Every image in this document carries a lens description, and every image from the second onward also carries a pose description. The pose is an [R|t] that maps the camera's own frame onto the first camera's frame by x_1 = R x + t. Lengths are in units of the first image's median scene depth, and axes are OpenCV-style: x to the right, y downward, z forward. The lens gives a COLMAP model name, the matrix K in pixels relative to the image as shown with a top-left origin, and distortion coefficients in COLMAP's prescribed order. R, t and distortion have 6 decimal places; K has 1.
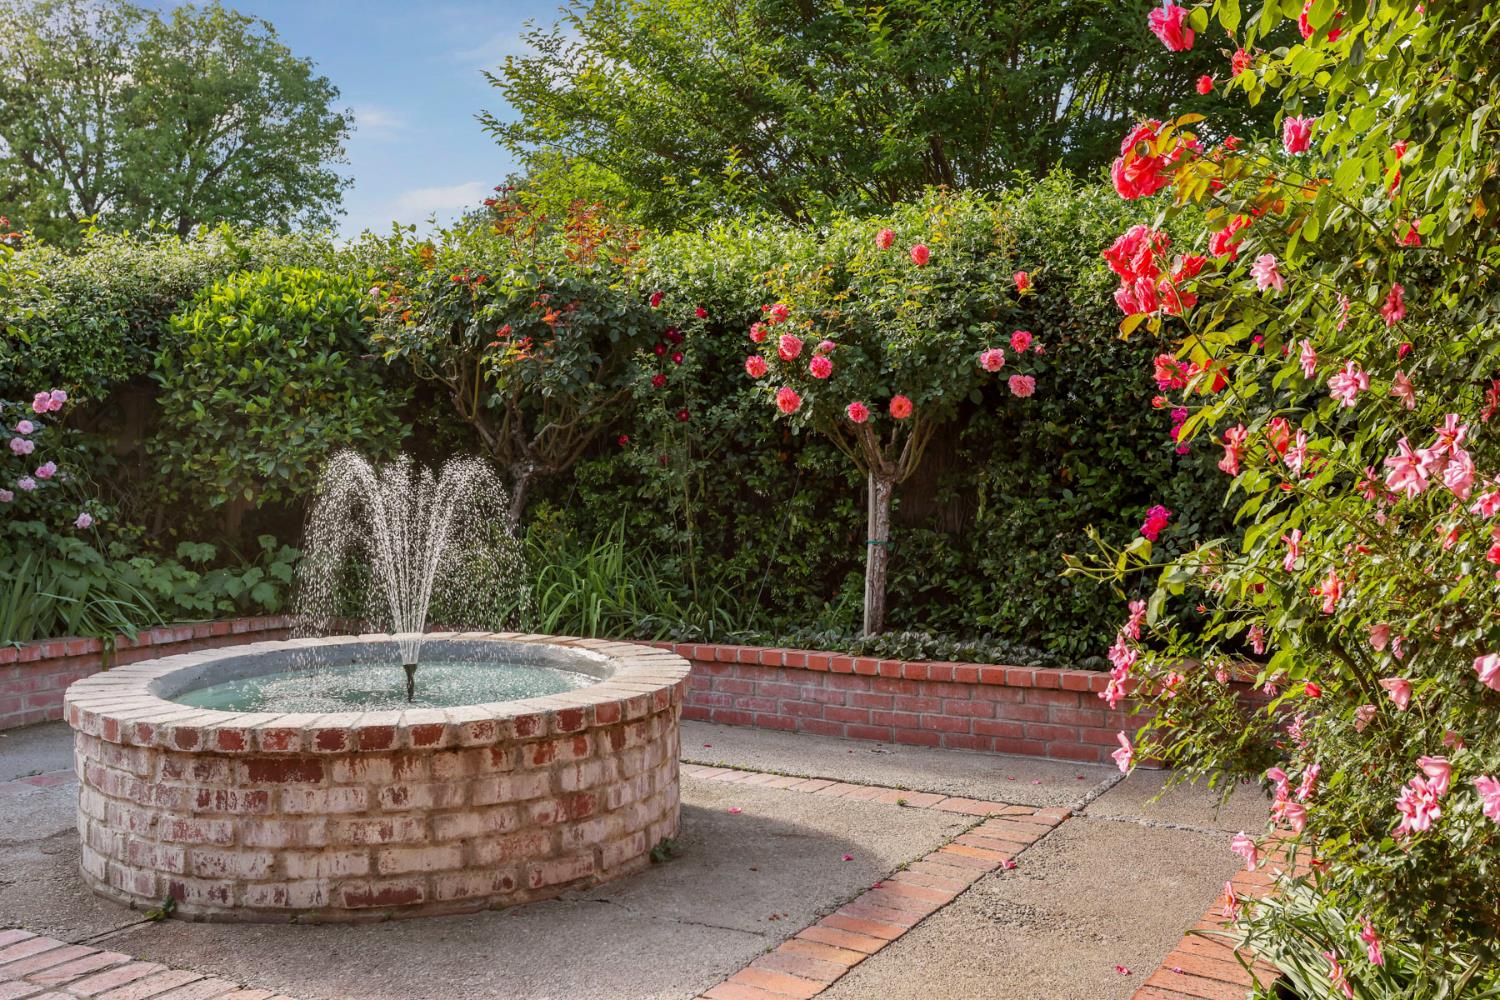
lens RADIAL K [[1482.8, 0, 705.3], [0, 1482.8, 502.8], [0, 0, 1]] dist [0.080420, 0.000000]
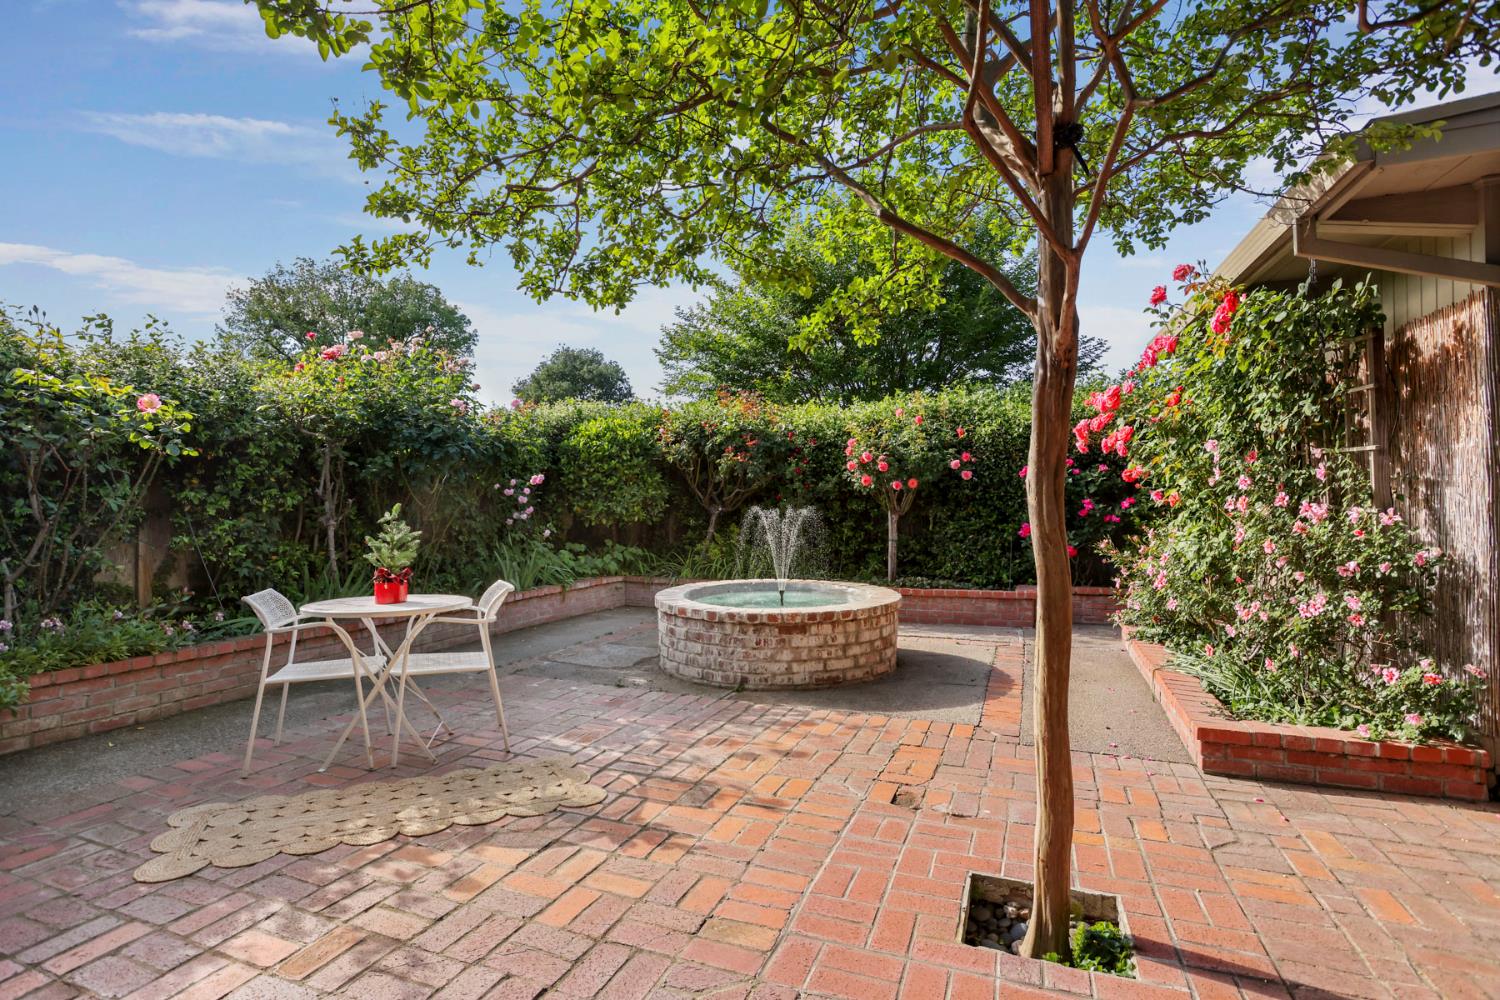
lens RADIAL K [[733.2, 0, 745.0], [0, 733.2, 499.4], [0, 0, 1]] dist [-0.057232, 0.021753]
pose [[0.986596, -0.000157, 0.163182, -0.346252], [0.005807, 0.999400, -0.034149, 0.000691], [-0.163078, 0.034639, 0.986005, -0.128442]]
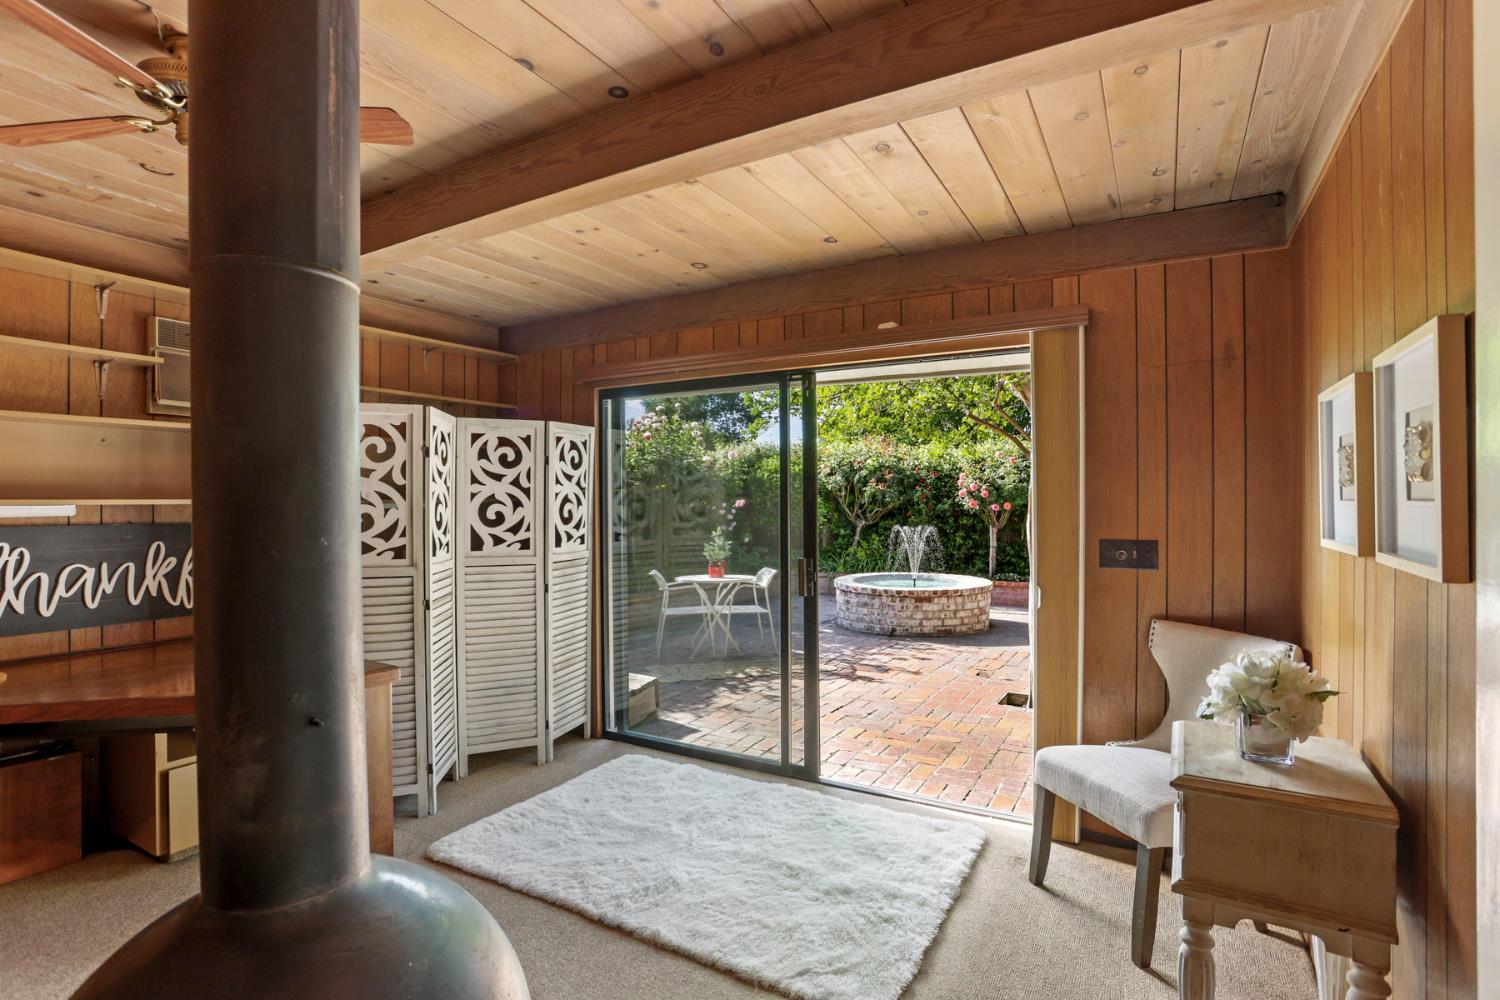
lens RADIAL K [[733.2, 0, 751.9], [0, 733.2, 502.9], [0, 0, 1]] dist [-0.057232, 0.021753]
pose [[0.999830, 0.000432, 0.018448, -0.494661], [0.000219, 0.999378, -0.035265, -0.014039], [-0.018452, 0.035263, 0.999208, -0.652296]]
